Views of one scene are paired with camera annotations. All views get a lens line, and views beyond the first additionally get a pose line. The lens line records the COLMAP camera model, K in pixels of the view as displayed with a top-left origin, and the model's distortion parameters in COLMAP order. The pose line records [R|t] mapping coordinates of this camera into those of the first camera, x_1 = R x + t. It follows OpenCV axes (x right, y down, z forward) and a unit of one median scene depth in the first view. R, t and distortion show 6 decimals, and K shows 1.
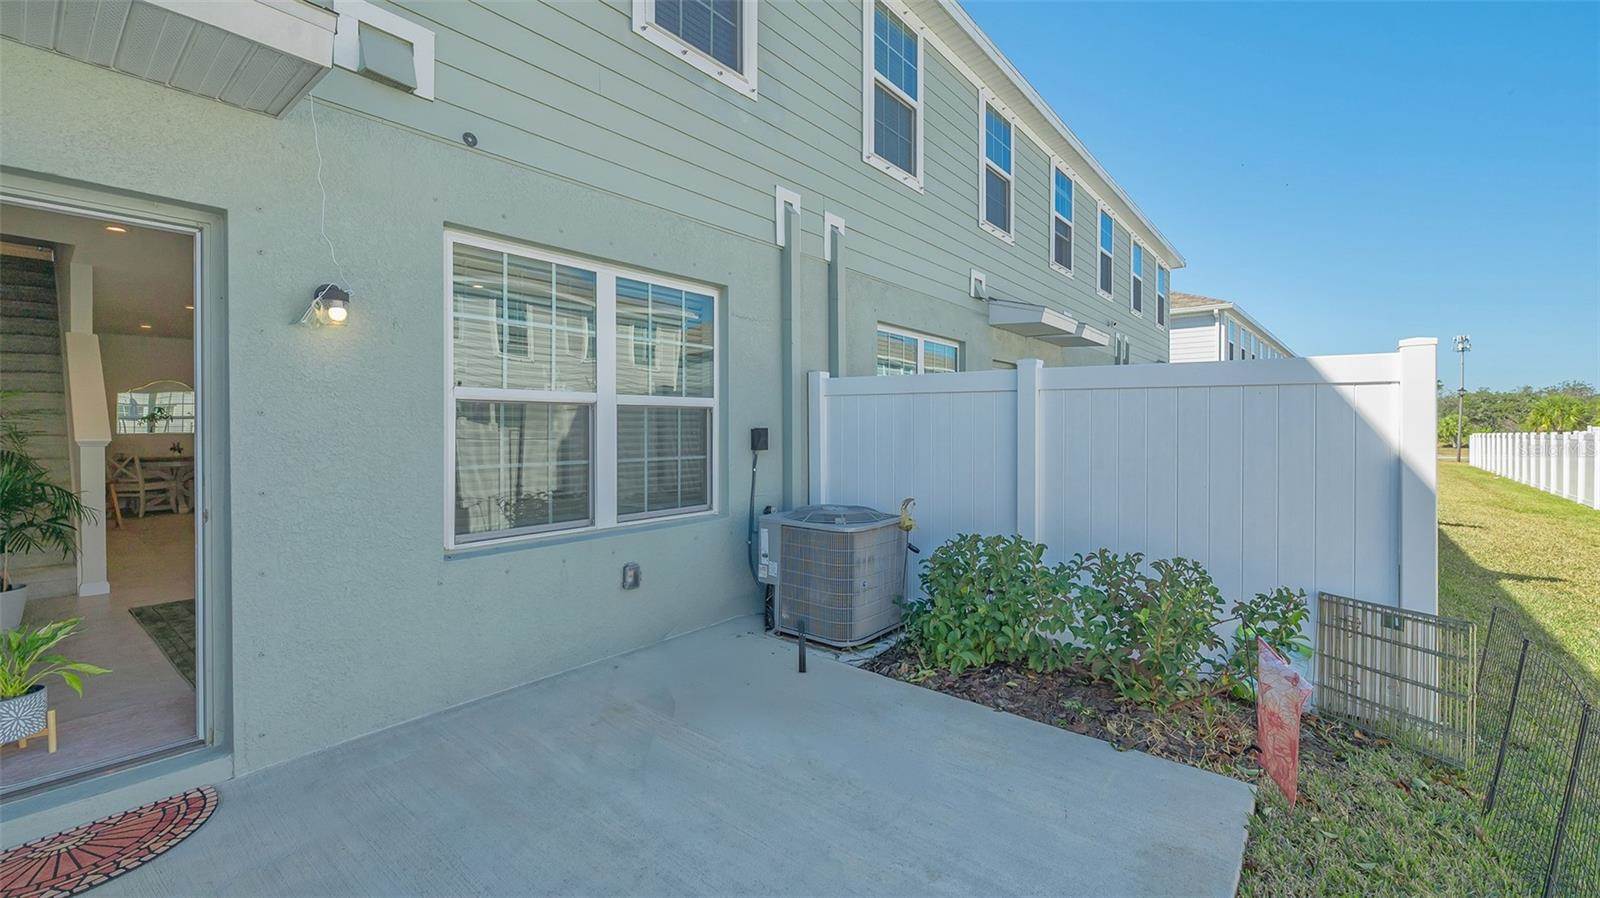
lens RADIAL K [[652.3, 0, 800.4], [0, 652.3, 431.6], [0, 0, 1]] dist [0.000150, 0.000115]
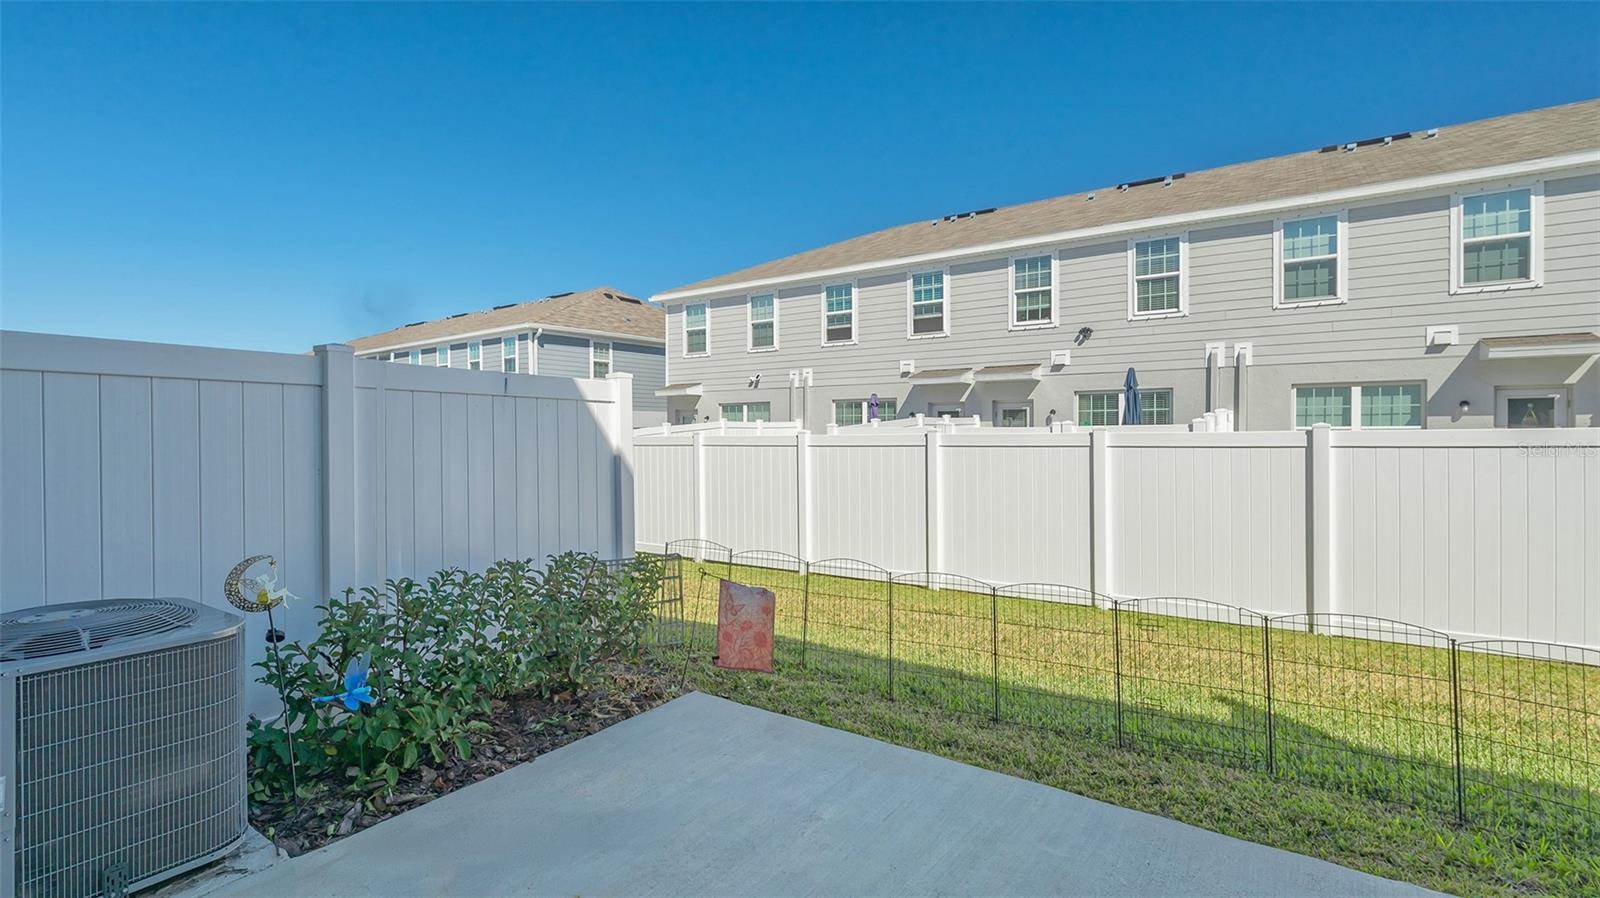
lens RADIAL K [[725.5, 0, 800.0], [0, 725.5, 449.0], [0, 0, 1]] dist [0.000473, 0.000090]
pose [[-0.095034, -0.017177, 0.995326, -0.749390], [0.011808, 0.999761, 0.018381, 0.001959], [-0.995404, 0.013499, -0.094808, 0.805671]]
